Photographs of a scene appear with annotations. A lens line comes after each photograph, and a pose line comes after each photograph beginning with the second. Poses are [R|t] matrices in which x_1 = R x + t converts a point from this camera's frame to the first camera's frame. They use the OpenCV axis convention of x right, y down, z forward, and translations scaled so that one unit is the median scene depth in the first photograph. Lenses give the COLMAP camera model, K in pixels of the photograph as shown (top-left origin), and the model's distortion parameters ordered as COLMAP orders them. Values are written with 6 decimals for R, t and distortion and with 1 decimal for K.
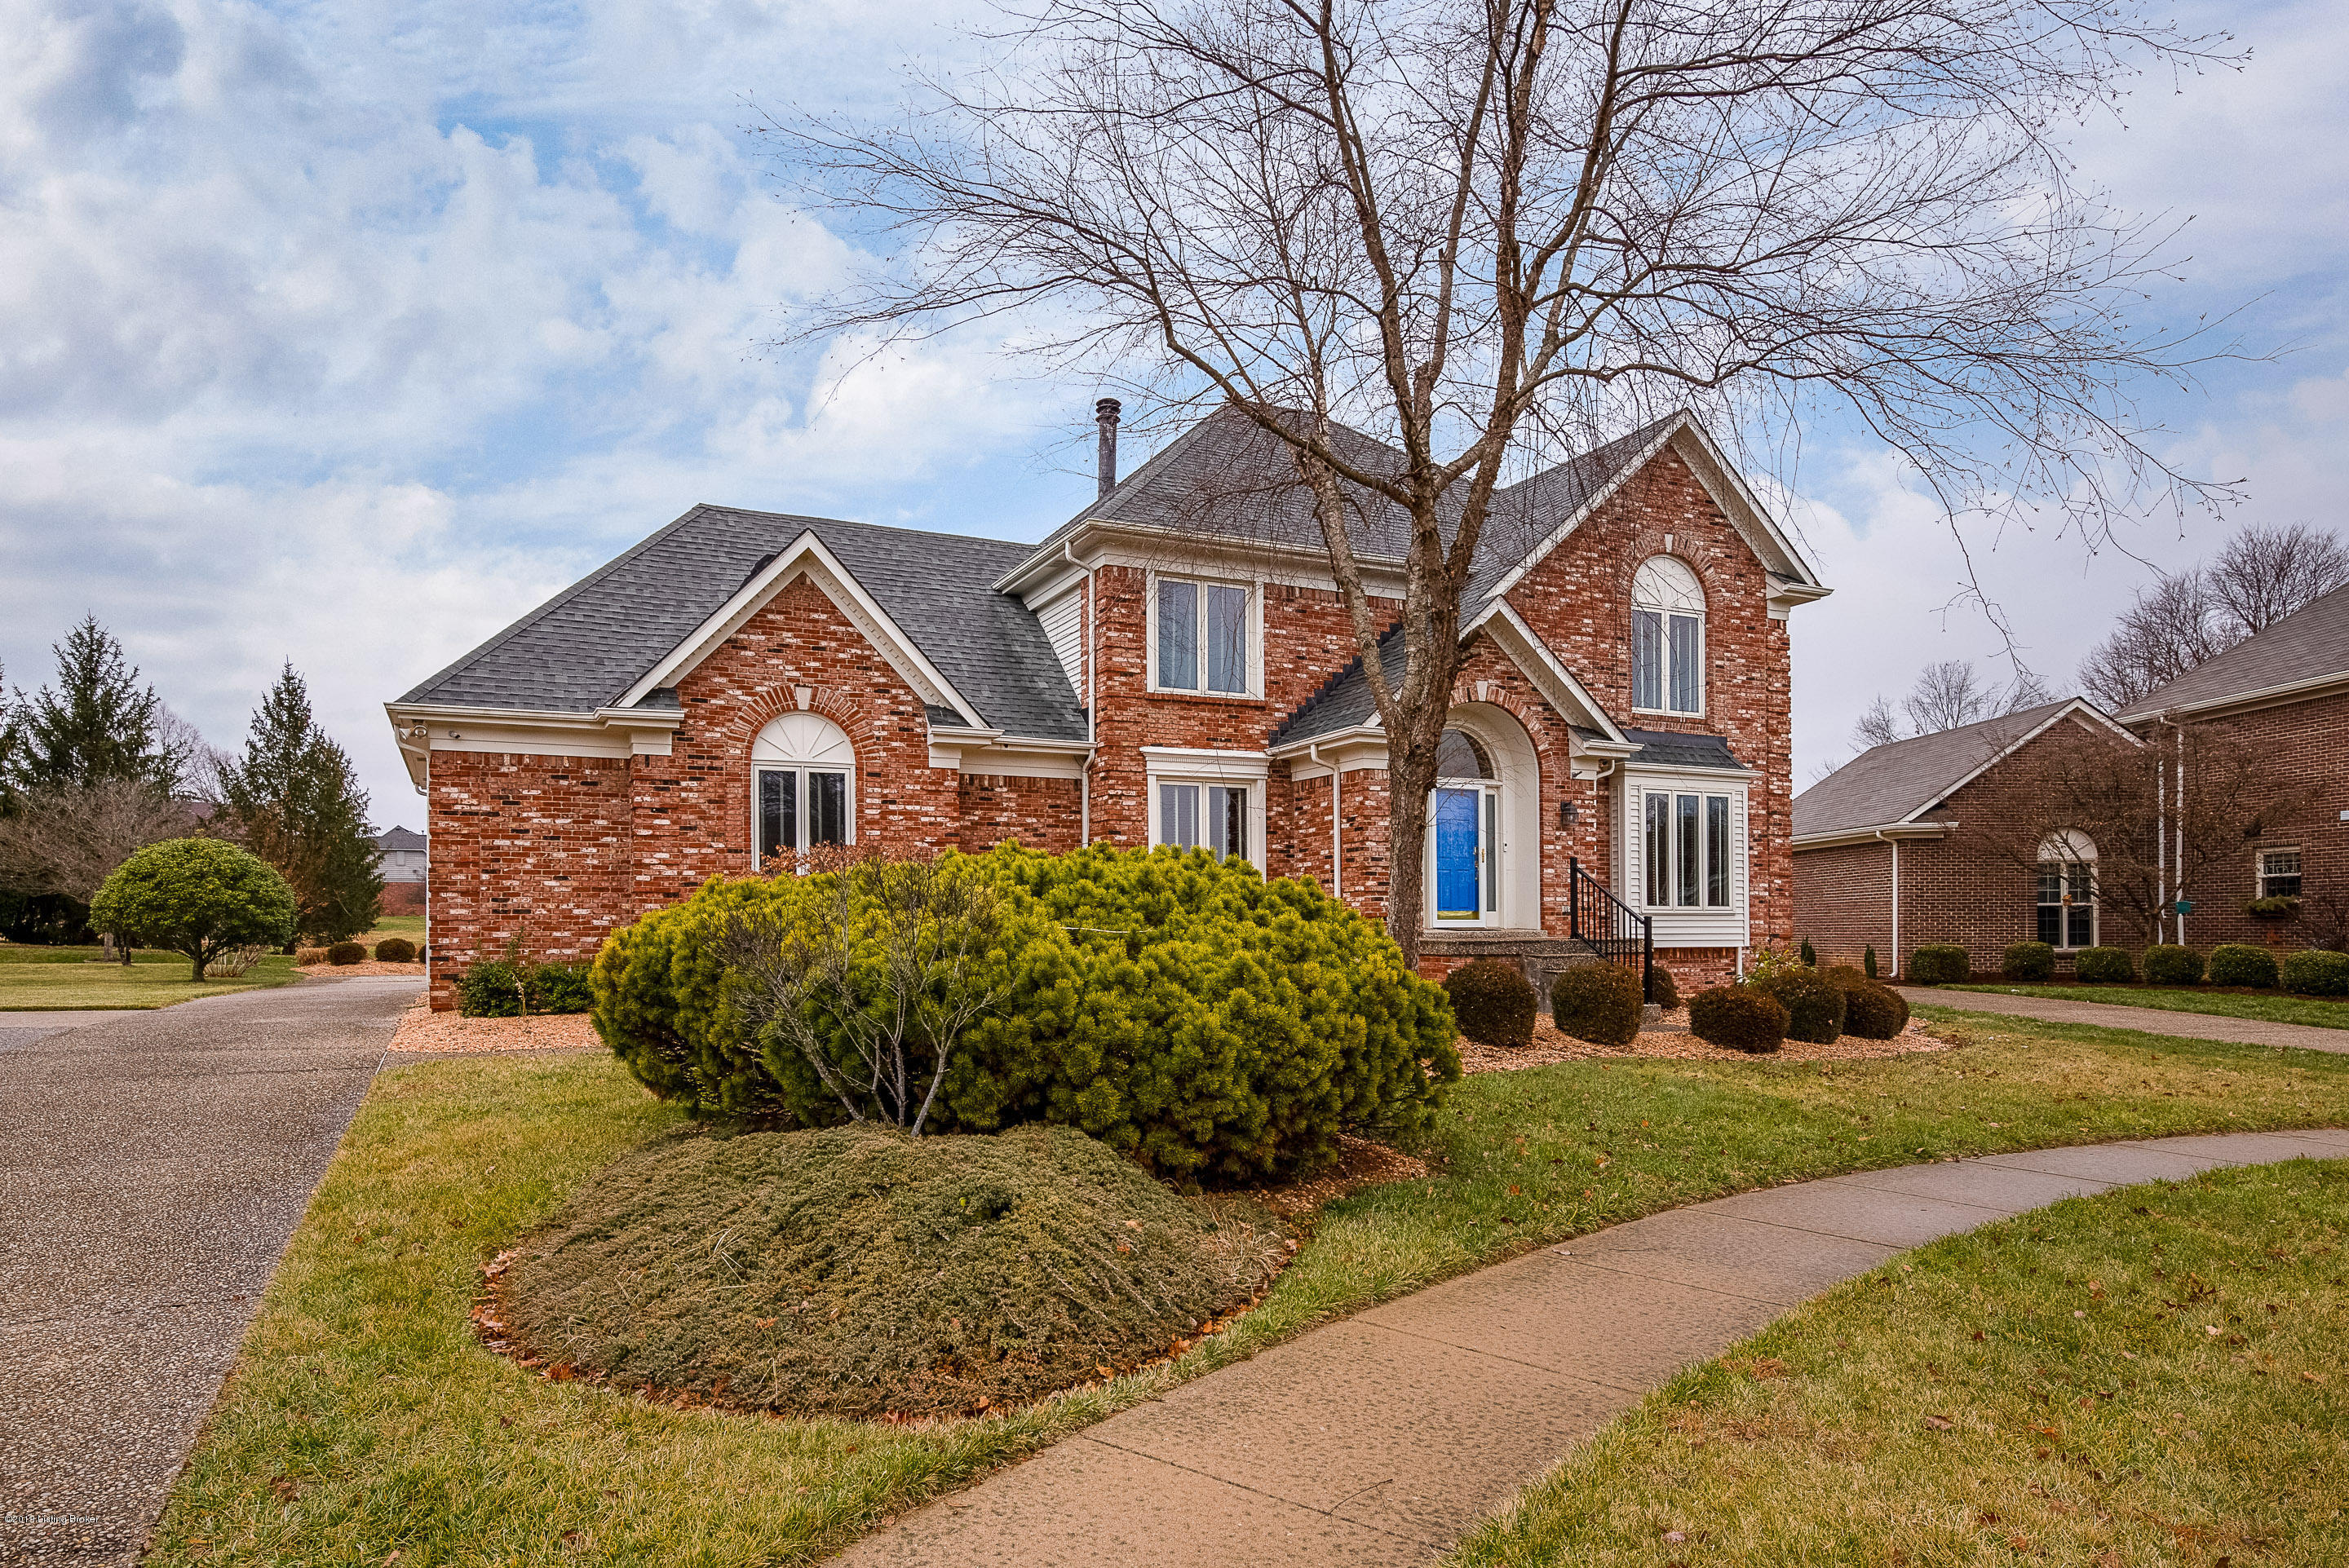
lens RADIAL K [[1342.0, 0, 1173.1], [0, 1342.0, 784.5], [0, 0, 1]] dist [0.001784, -0.000042]
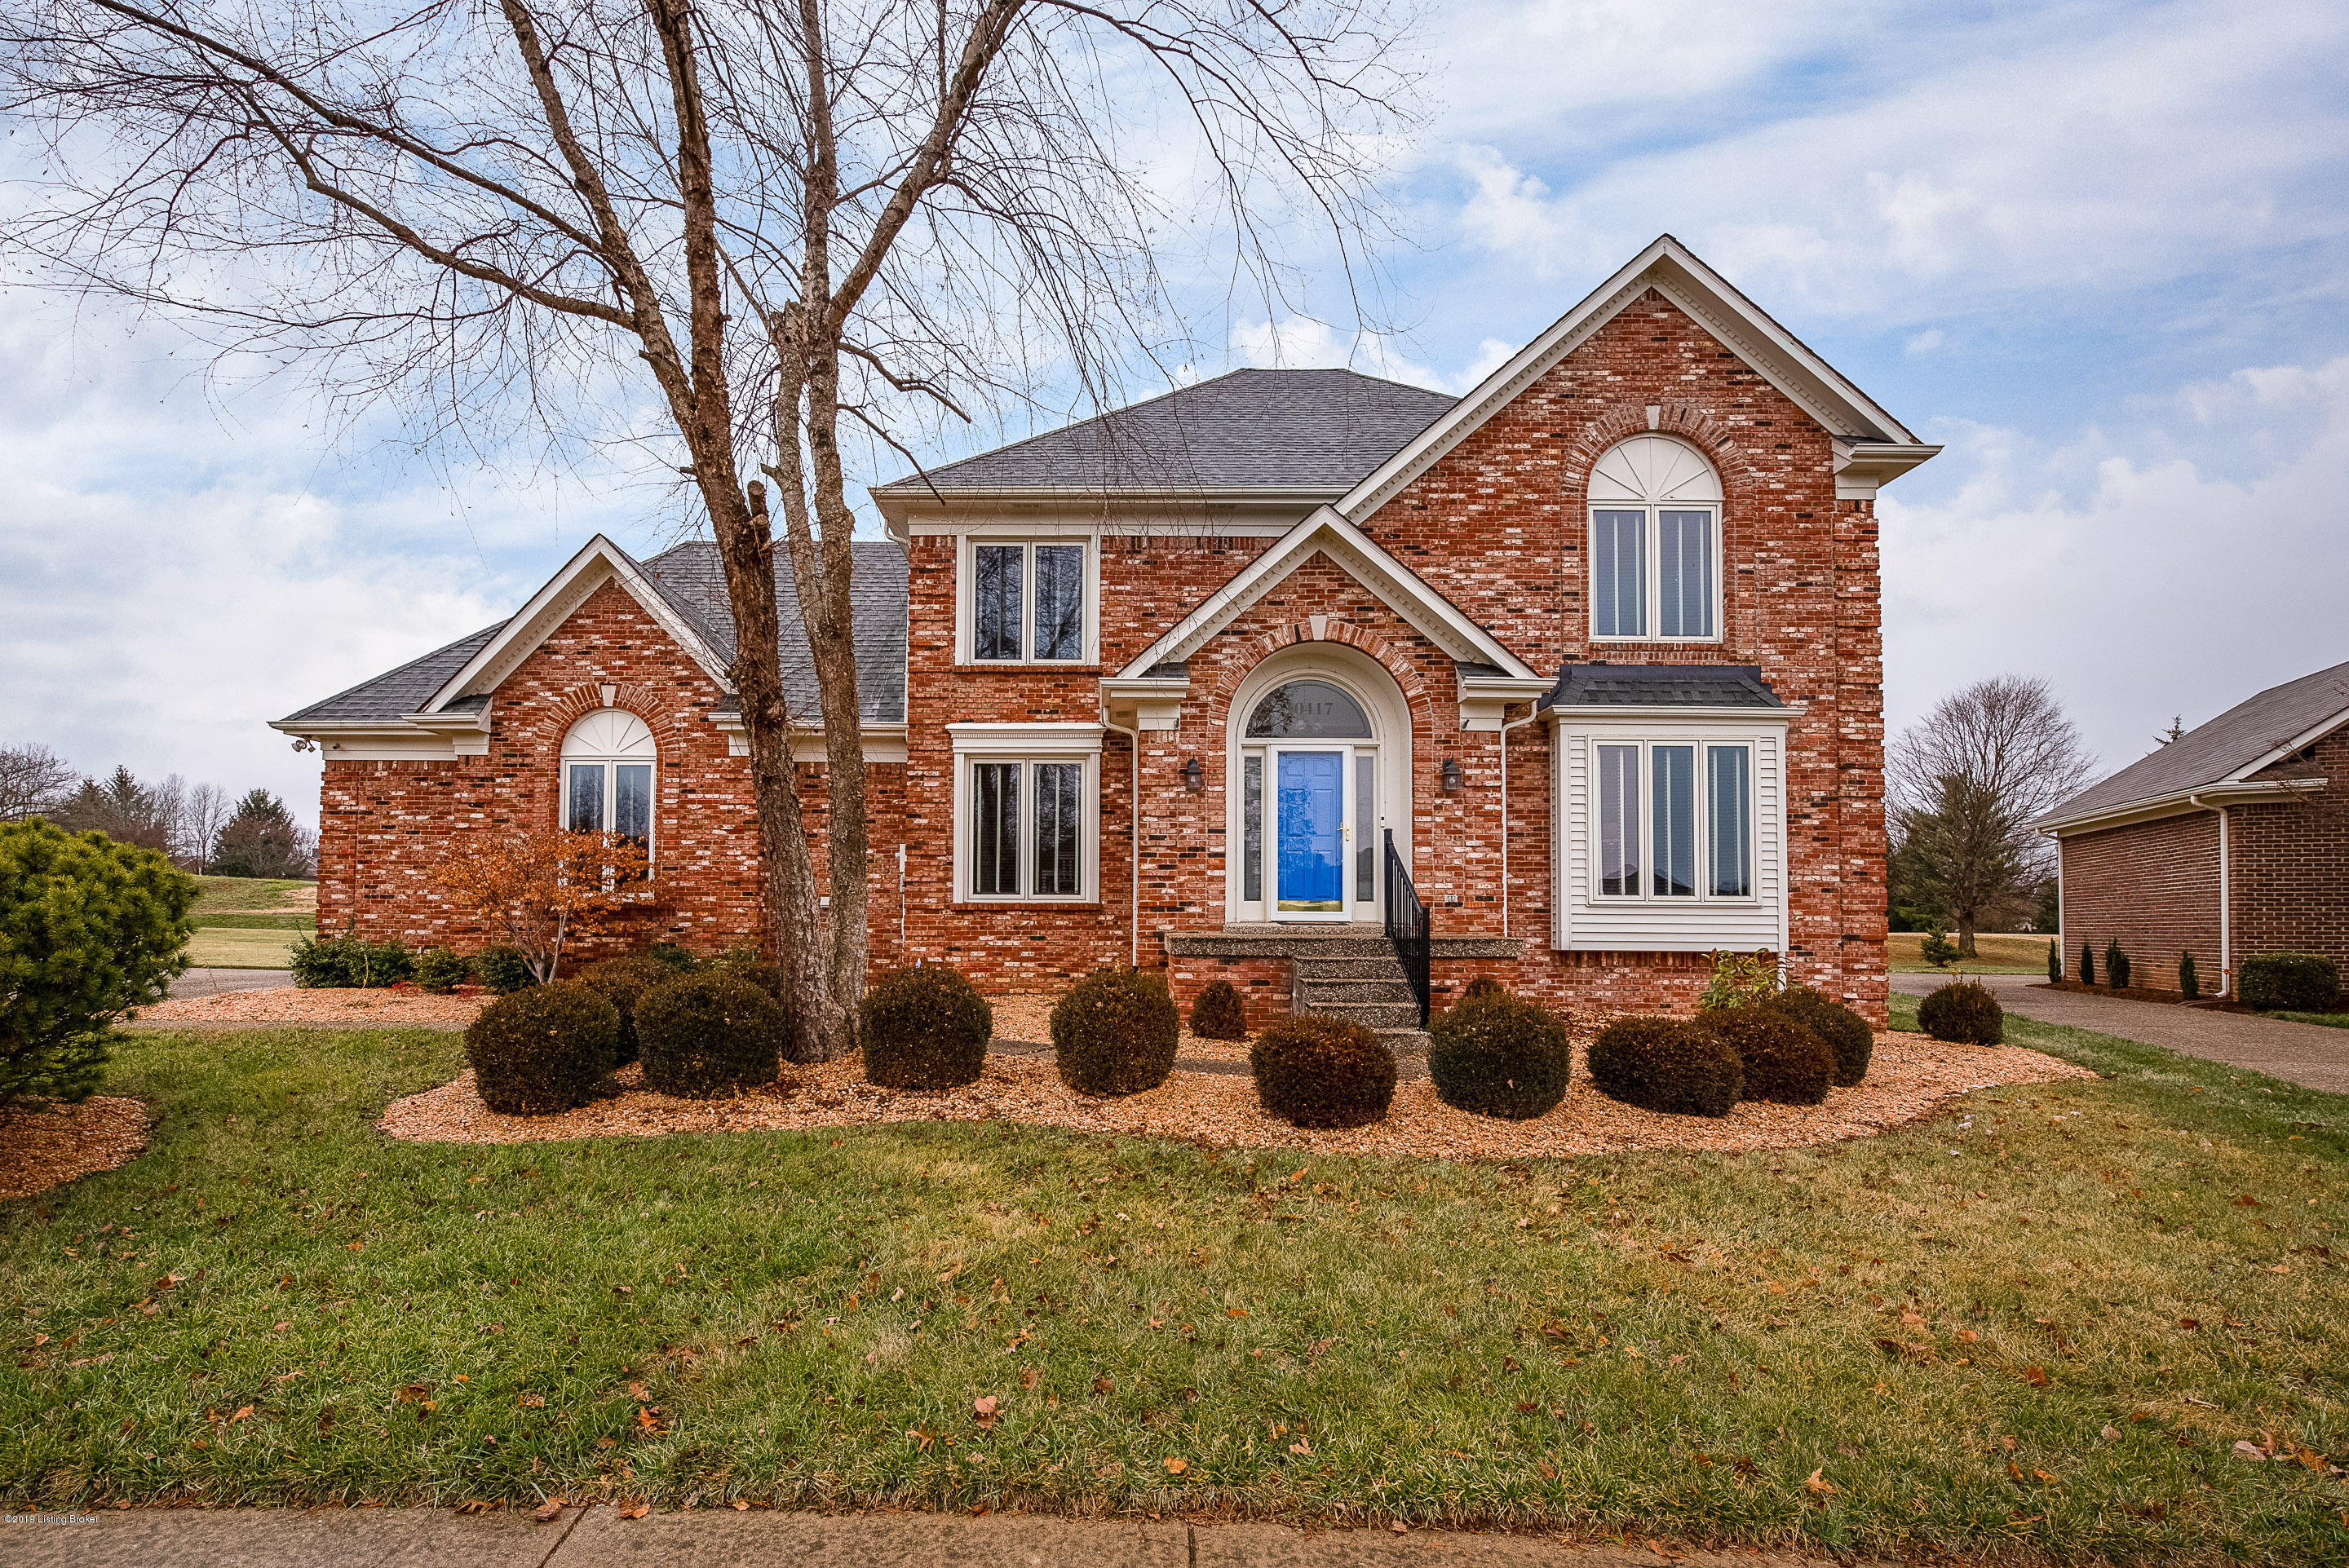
lens RADIAL K [[1044.5, 0, 1175.0], [0, 1044.5, 795.9], [0, 0, 1]] dist [-0.009797, 0.000093]
pose [[0.902892, -0.039143, -0.428082, 0.412388], [0.035478, 0.999234, -0.016541, 0.038158], [0.428401, -0.000253, 0.903589, 0.394243]]
